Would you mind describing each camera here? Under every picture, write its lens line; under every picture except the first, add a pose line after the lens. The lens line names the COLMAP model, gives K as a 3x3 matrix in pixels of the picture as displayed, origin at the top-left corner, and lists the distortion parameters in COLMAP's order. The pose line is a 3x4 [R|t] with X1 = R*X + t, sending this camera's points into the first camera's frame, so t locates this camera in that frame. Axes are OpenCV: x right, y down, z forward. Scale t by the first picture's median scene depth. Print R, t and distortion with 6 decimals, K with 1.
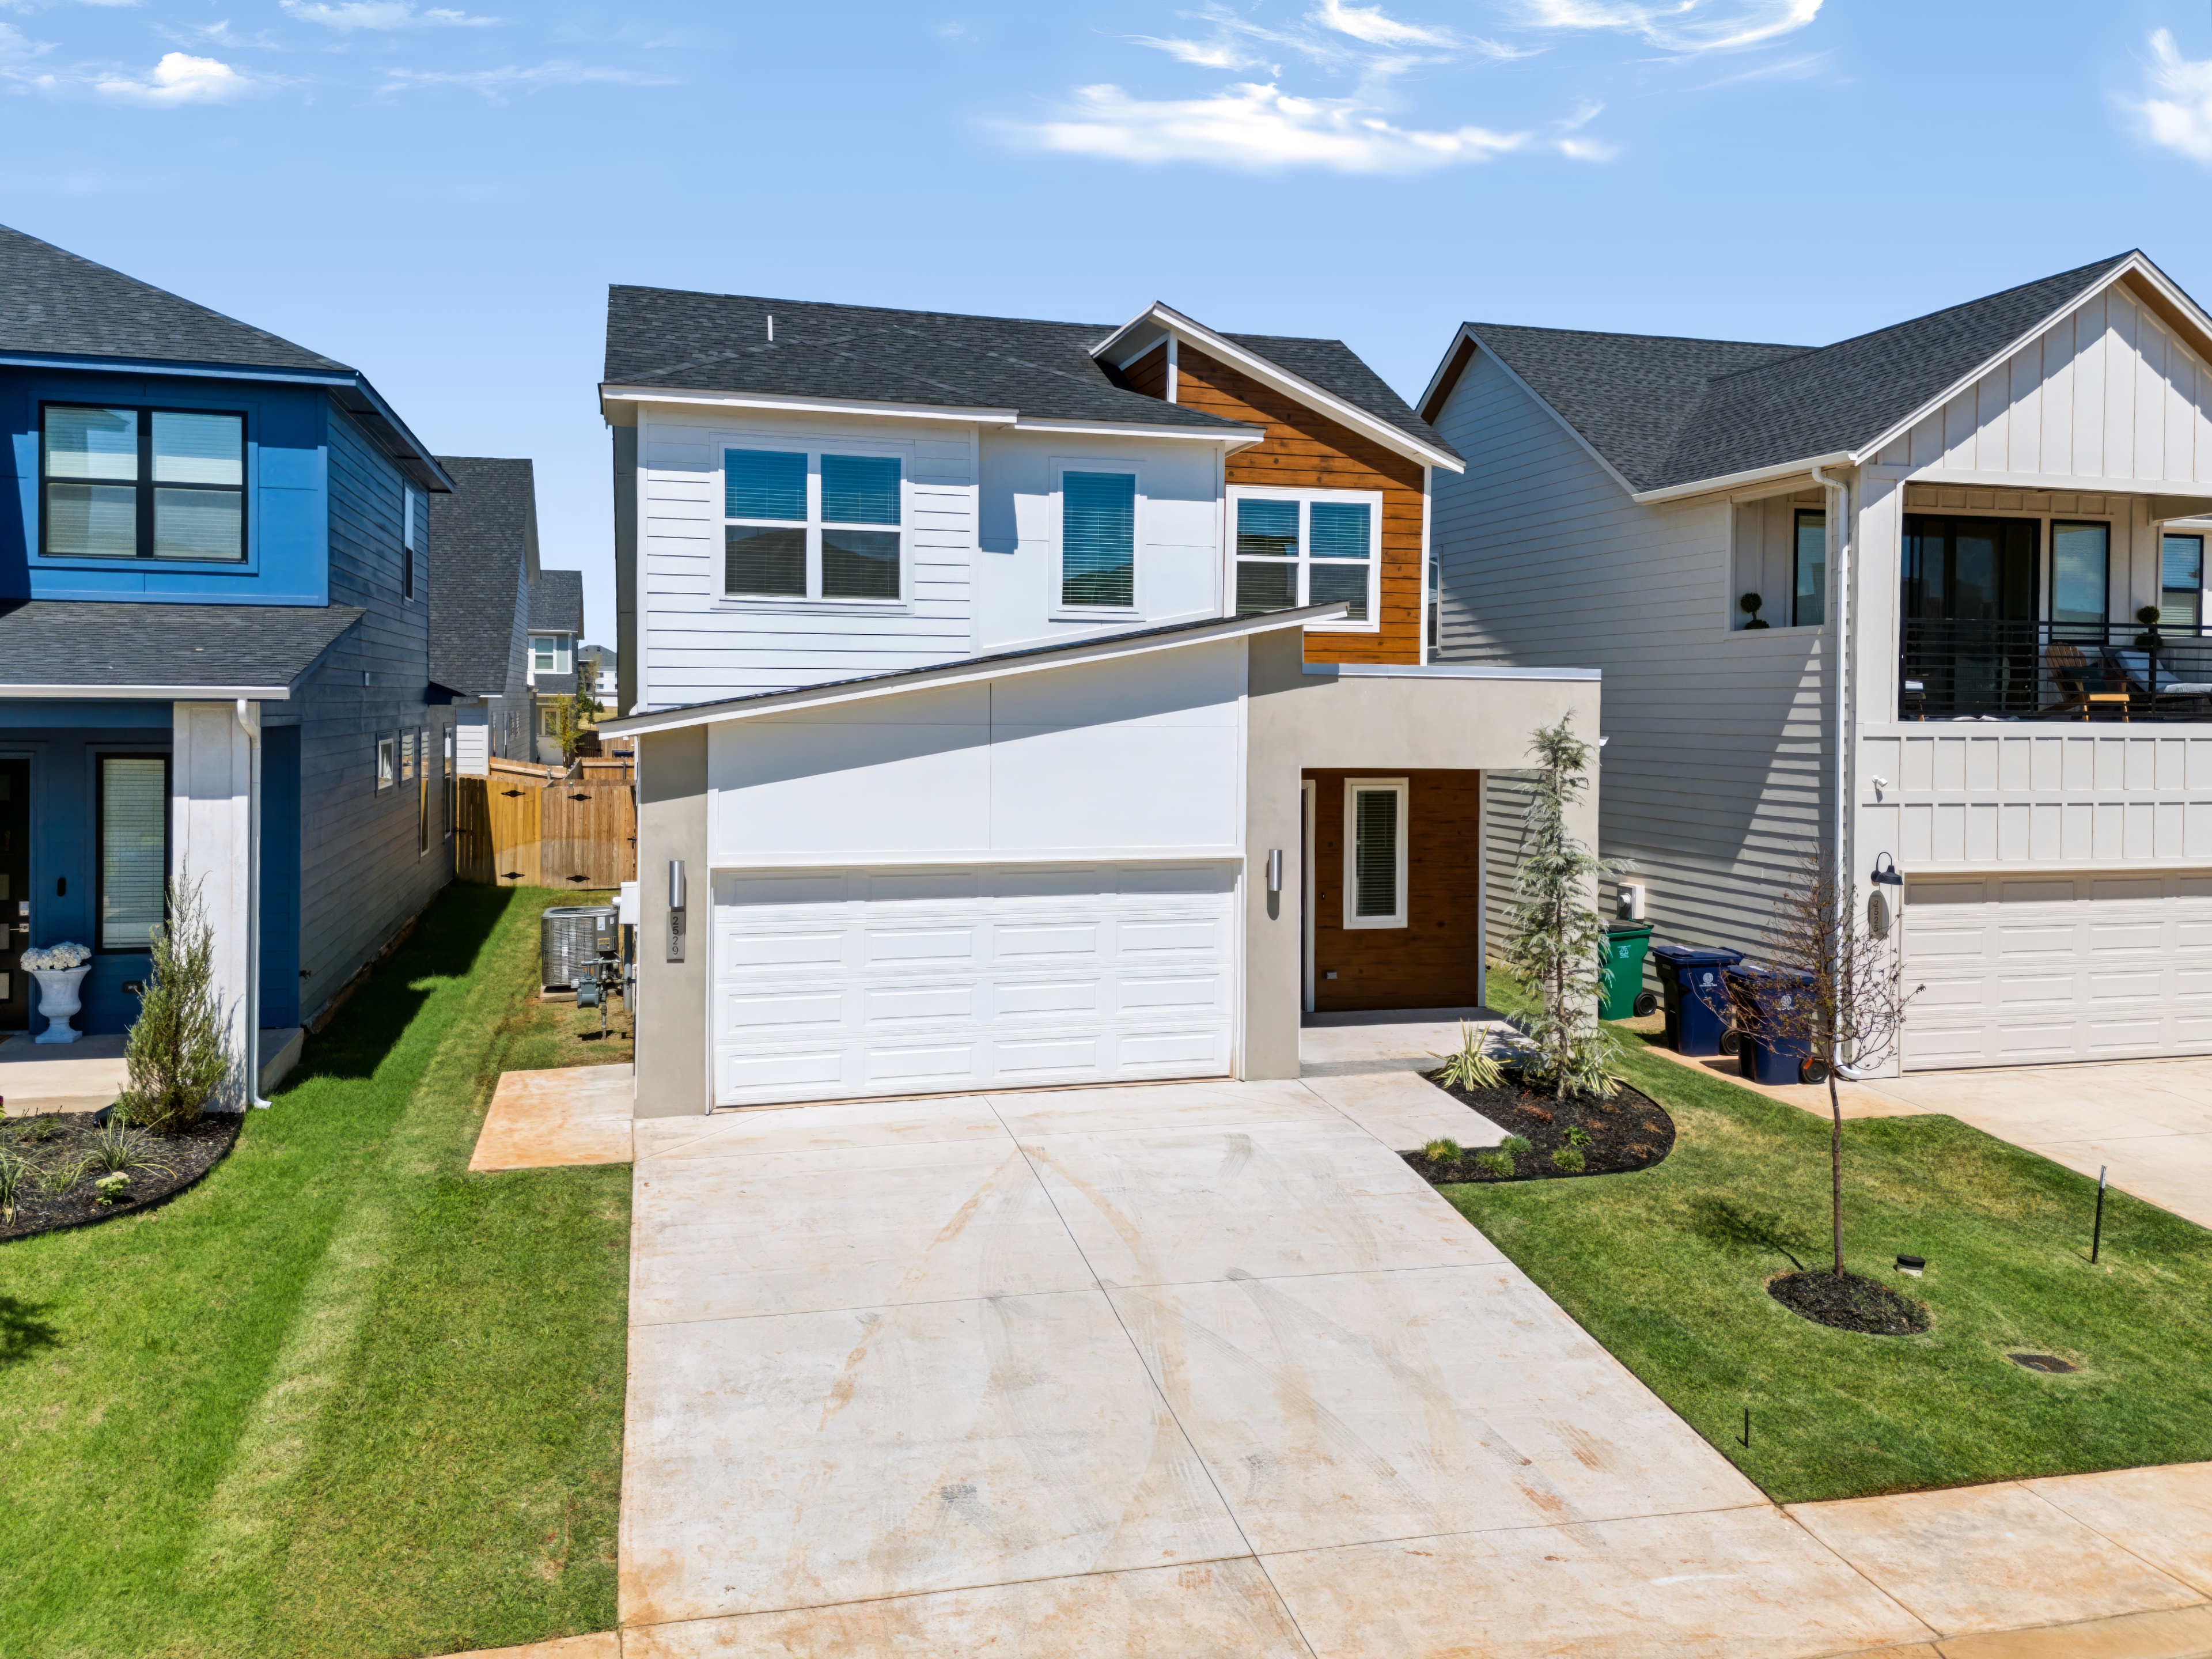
lens RADIAL K [[1675.9, 0, 1109.1], [0, 1675.9, 931.9], [0, 0, 1]] dist [0.062500, -0.058387]
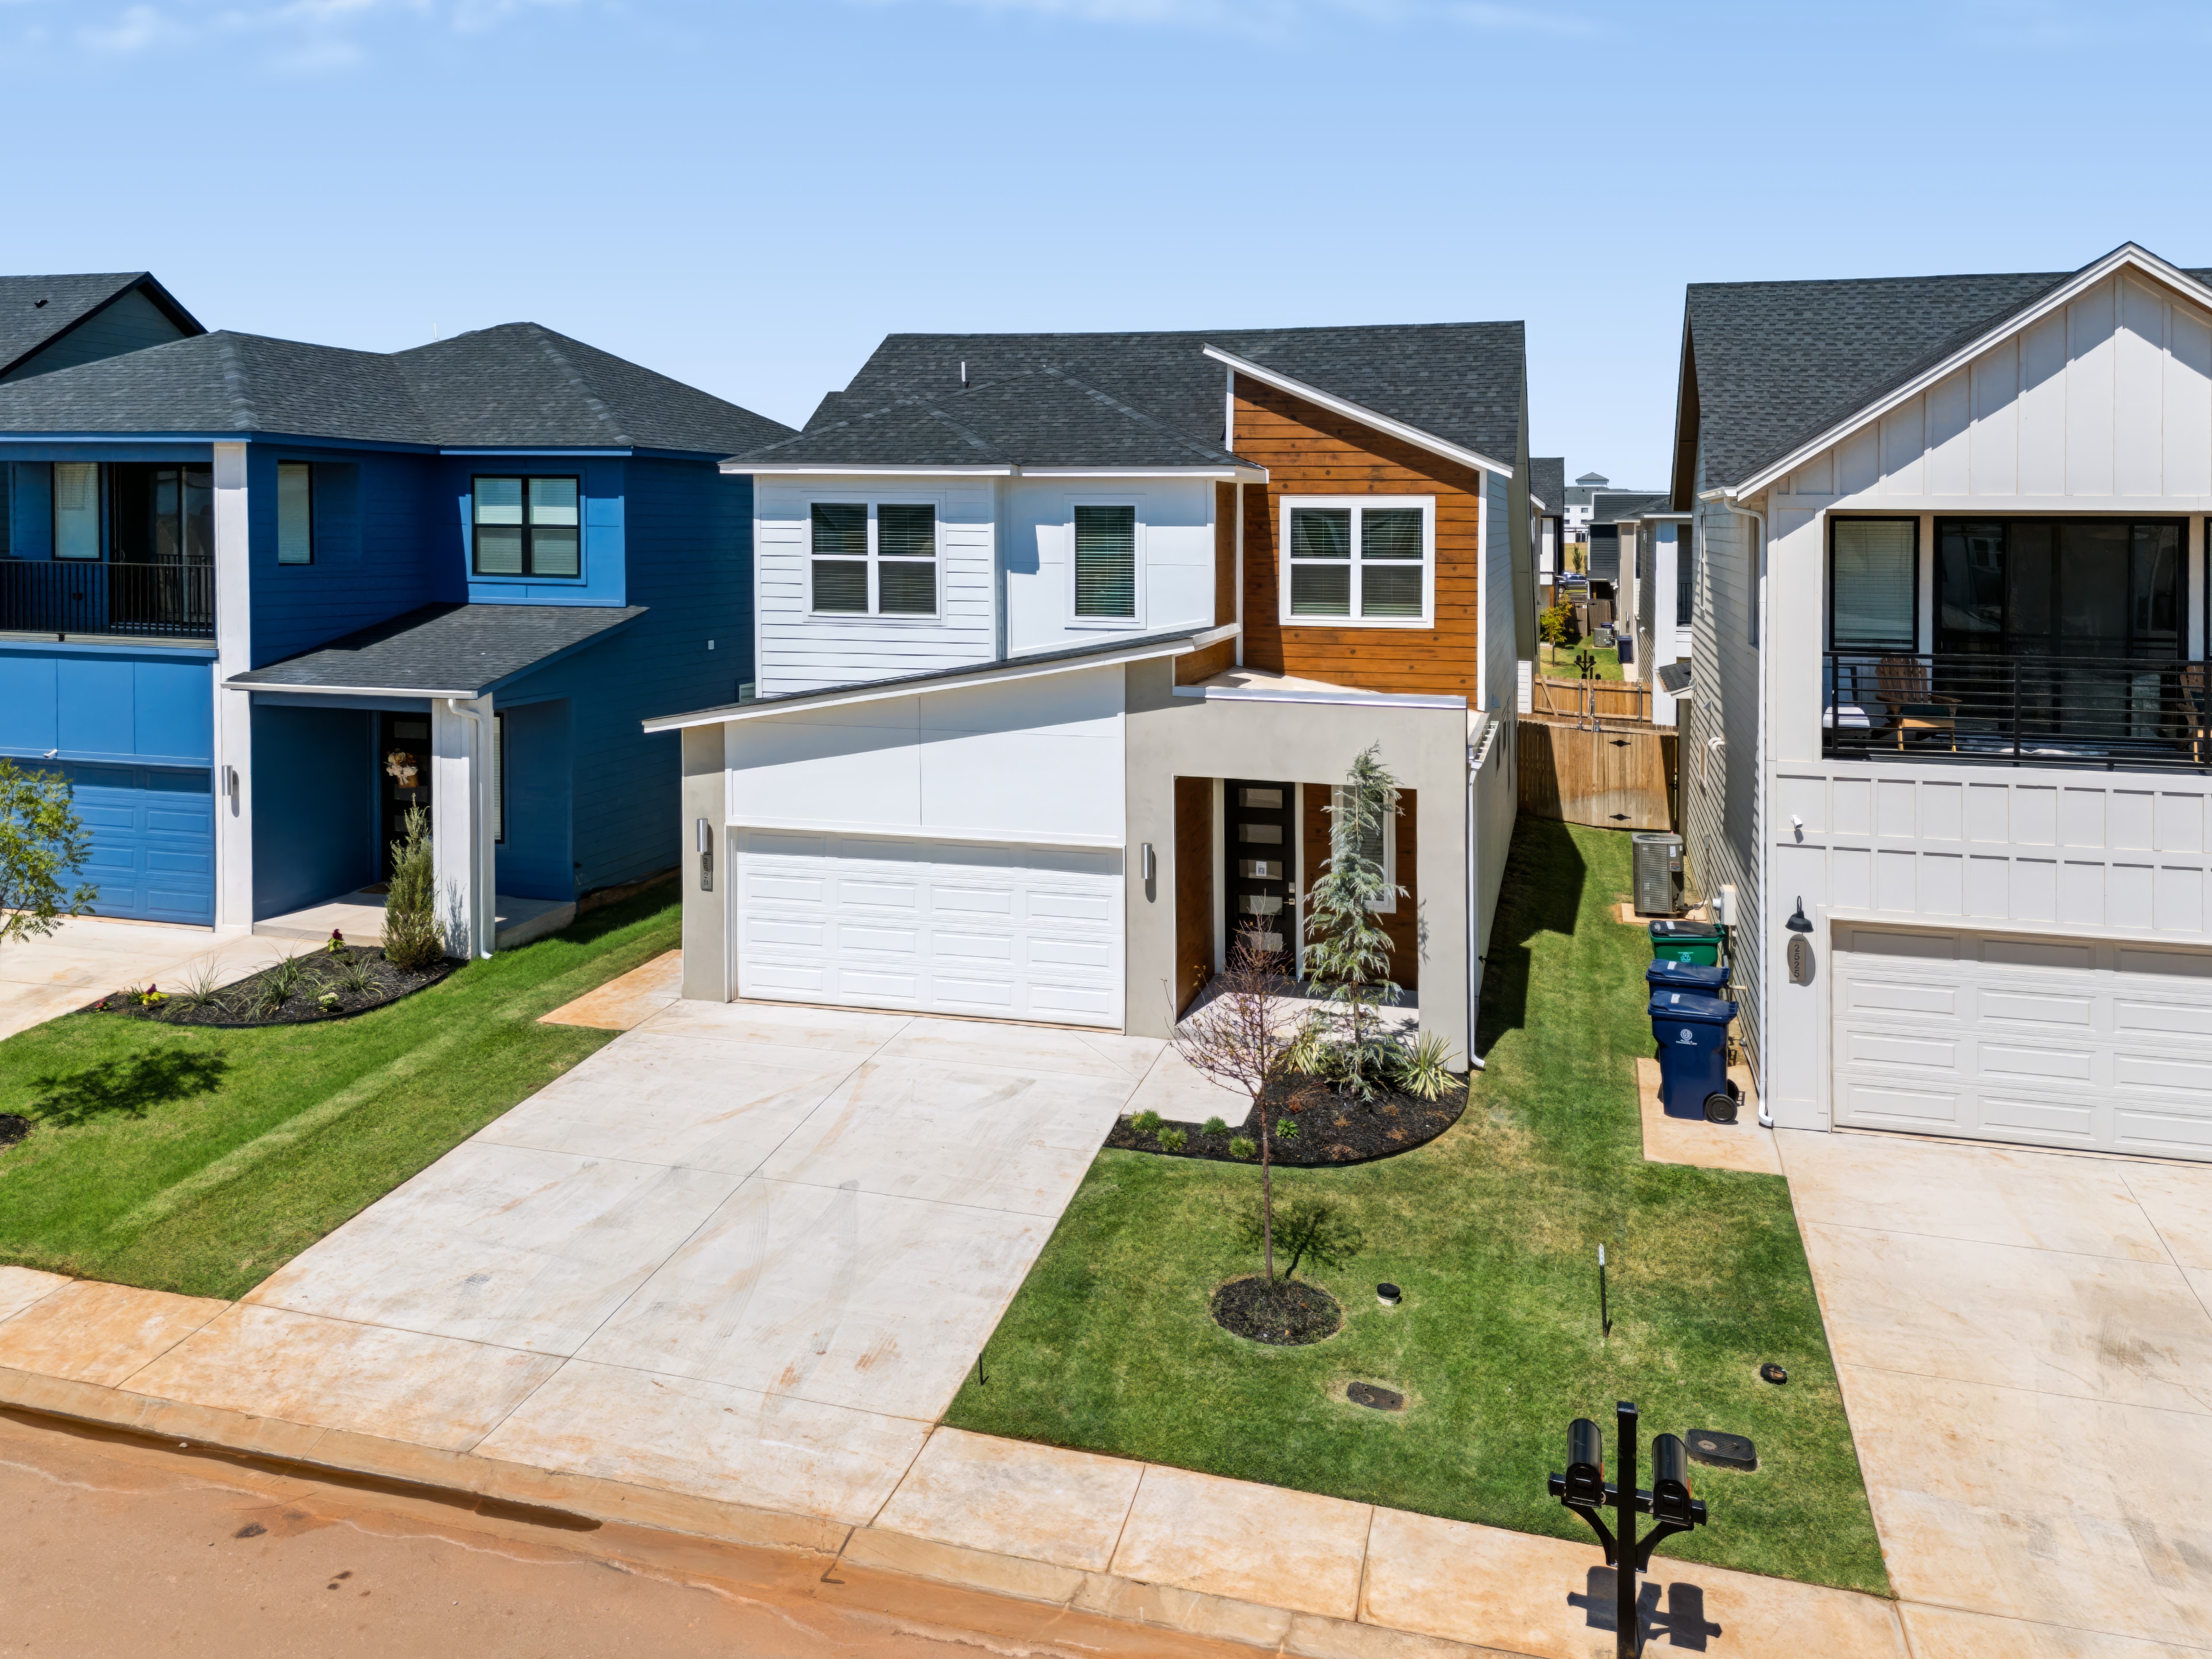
lens RADIAL K [[1756.3, 0, 1106.0], [0, 1756.3, 829.5], [0, 0, 1]] dist [0.084569, -0.091825]
pose [[0.850581, 0.088596, -0.518328, 0.684129], [-0.068314, 0.995969, 0.058134, -0.123584], [0.521389, -0.014039, 0.853204, -0.059207]]
